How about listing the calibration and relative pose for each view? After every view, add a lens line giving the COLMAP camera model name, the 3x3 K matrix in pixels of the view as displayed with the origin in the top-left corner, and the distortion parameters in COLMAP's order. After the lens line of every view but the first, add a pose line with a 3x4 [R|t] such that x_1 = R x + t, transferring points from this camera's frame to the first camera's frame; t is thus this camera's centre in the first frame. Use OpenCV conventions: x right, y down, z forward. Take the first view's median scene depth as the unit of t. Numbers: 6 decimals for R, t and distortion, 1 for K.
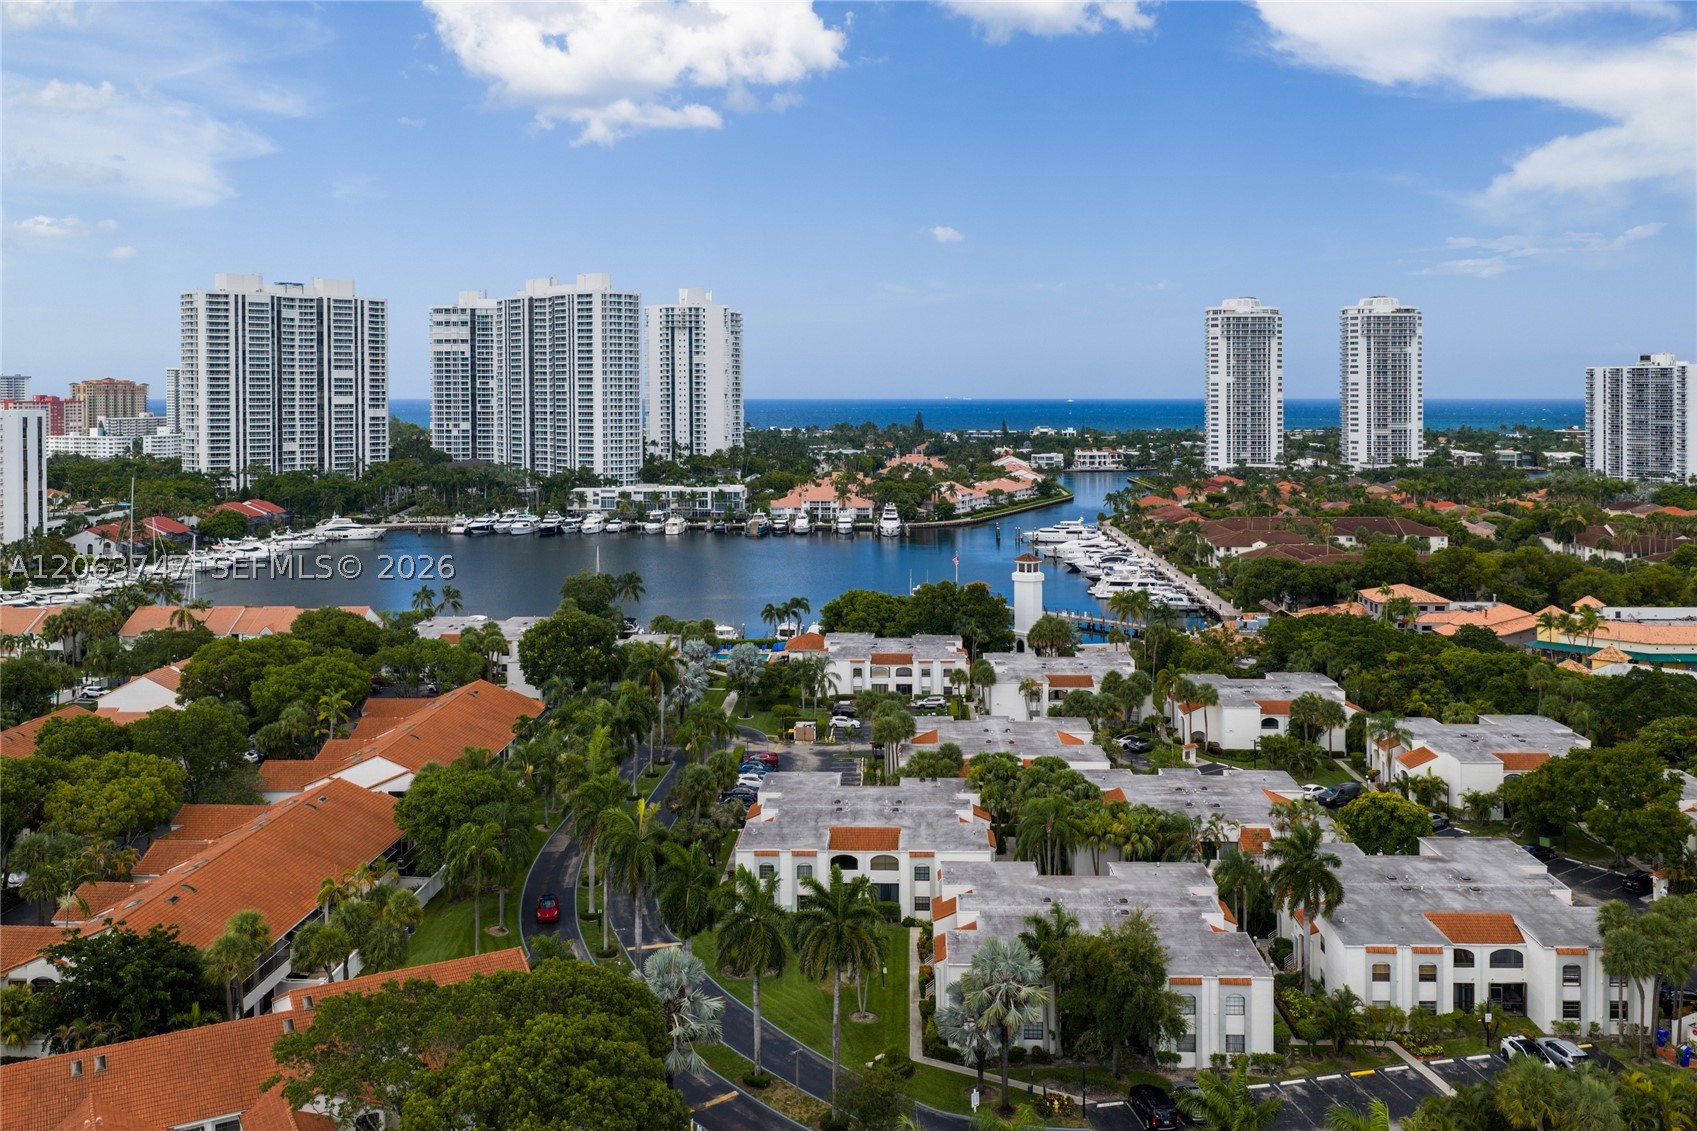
lens RADIAL K [[1329.8, 0, 840.7], [0, 1329.8, 443.8], [0, 0, 1]] dist [0.002086, 0.001260]
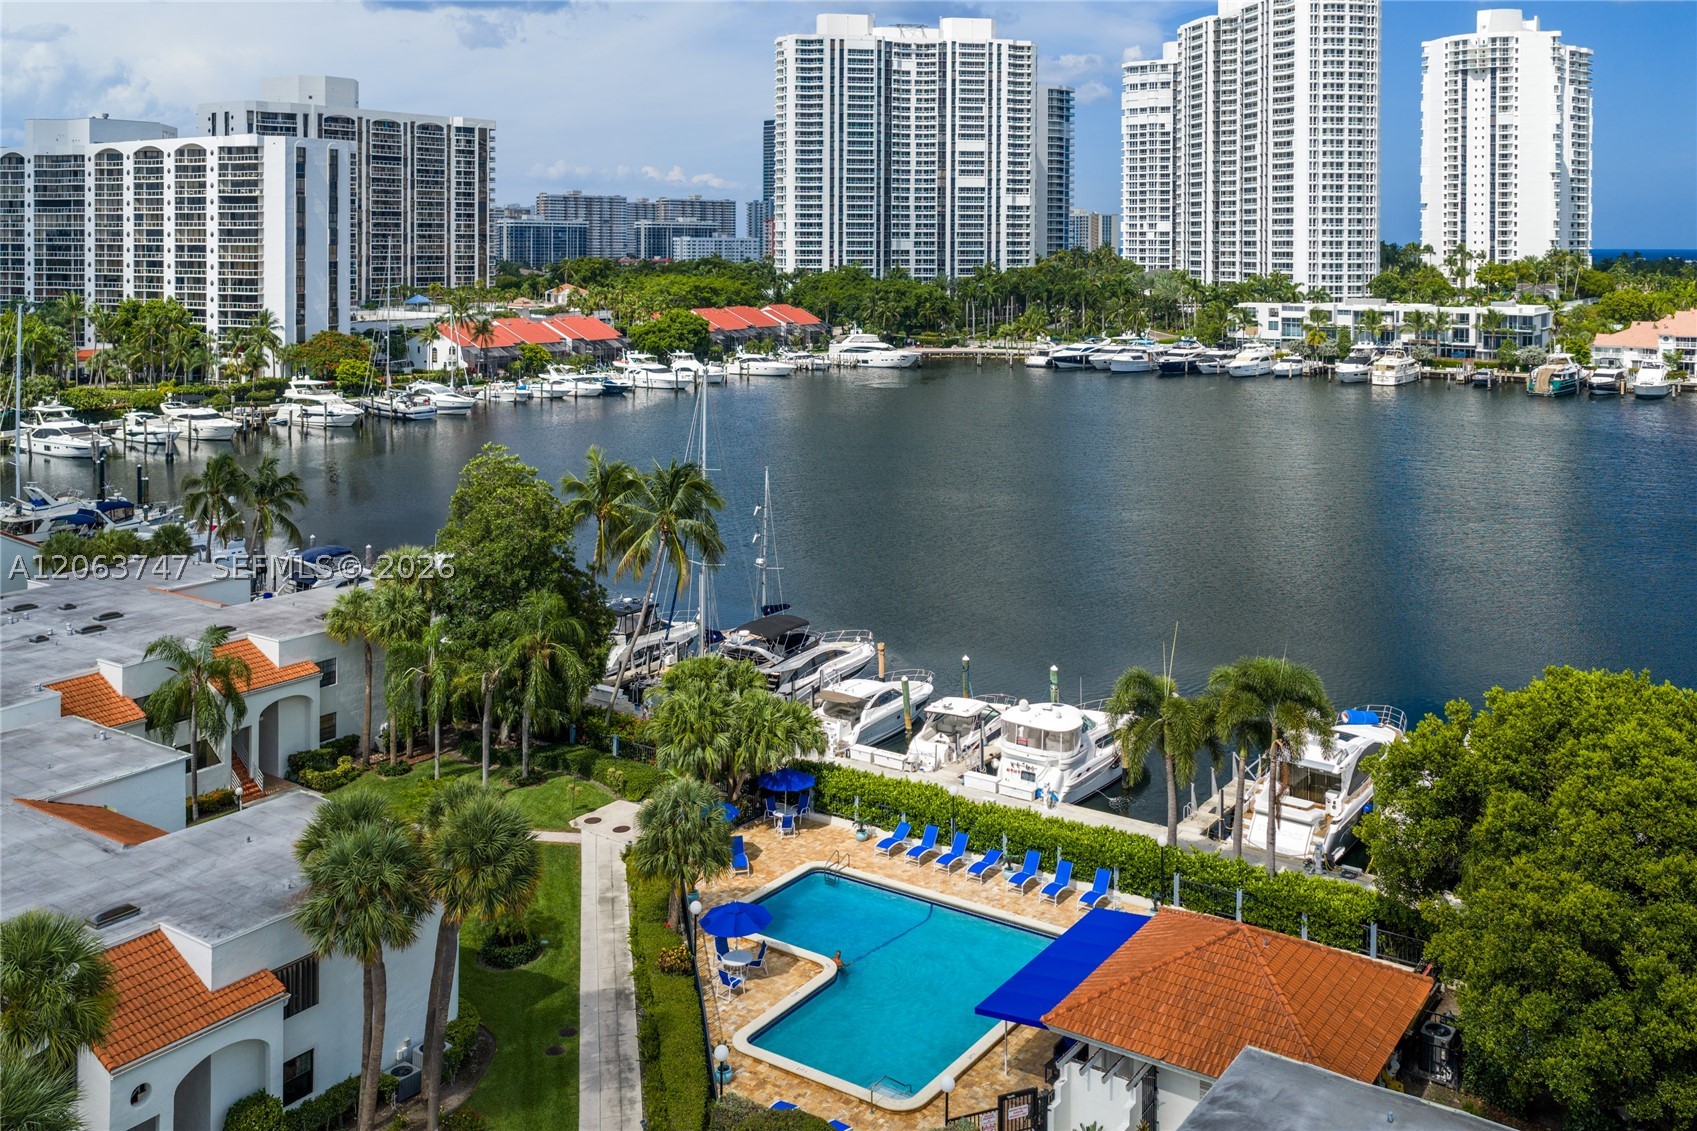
lens RADIAL K [[1464.1, 0, 927.0], [0, 1464.1, 262.0], [0, 0, 1]] dist [0.002108, 0.007526]
pose [[0.859878, 0.008979, -0.510421, 0.017583], [-0.018914, 0.999719, -0.014278, 0.028030], [0.510149, 0.021931, 0.859806, 0.364719]]
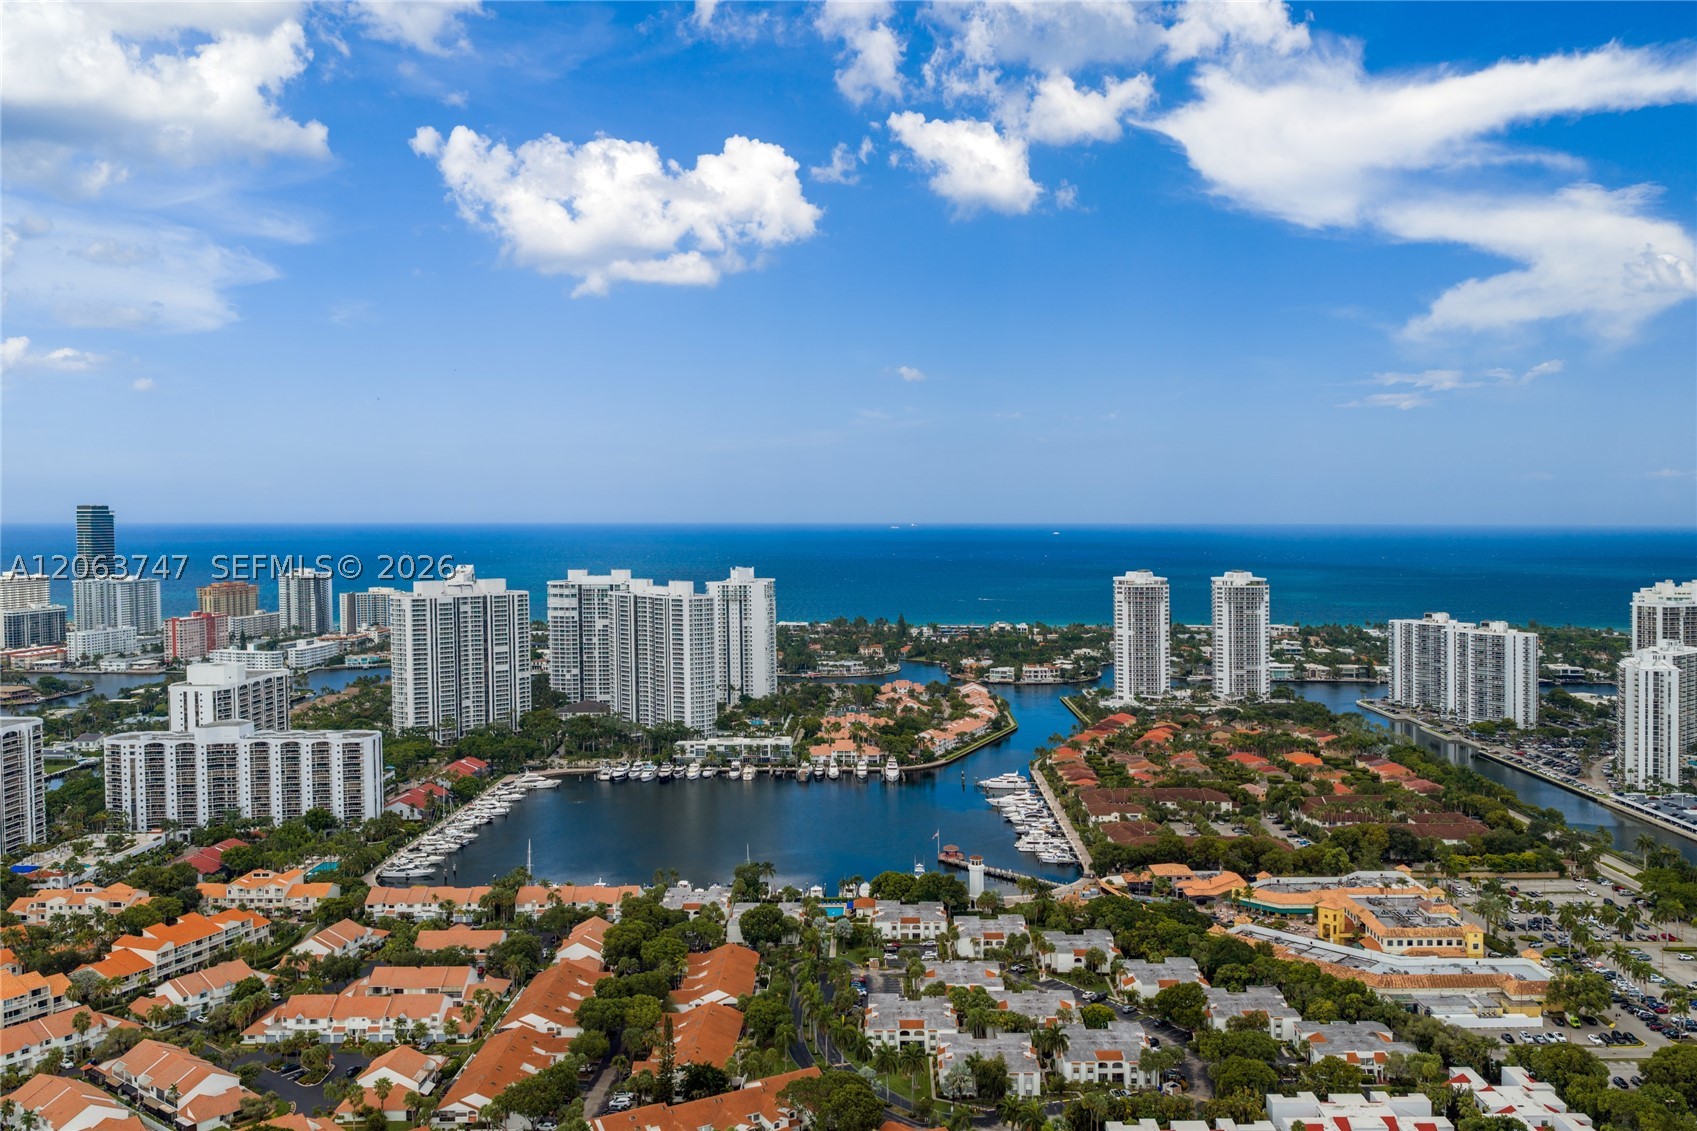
lens RADIAL K [[1210.1, 0, 848.5], [0, 1210.1, 565.5], [0, 0, 1]] dist [0.007044, -0.001638]
pose [[0.999771, -0.005729, 0.020620, -0.037427], [0.006037, 0.999871, -0.014898, -0.145796], [-0.020532, 0.015019, 0.999676, -0.360393]]
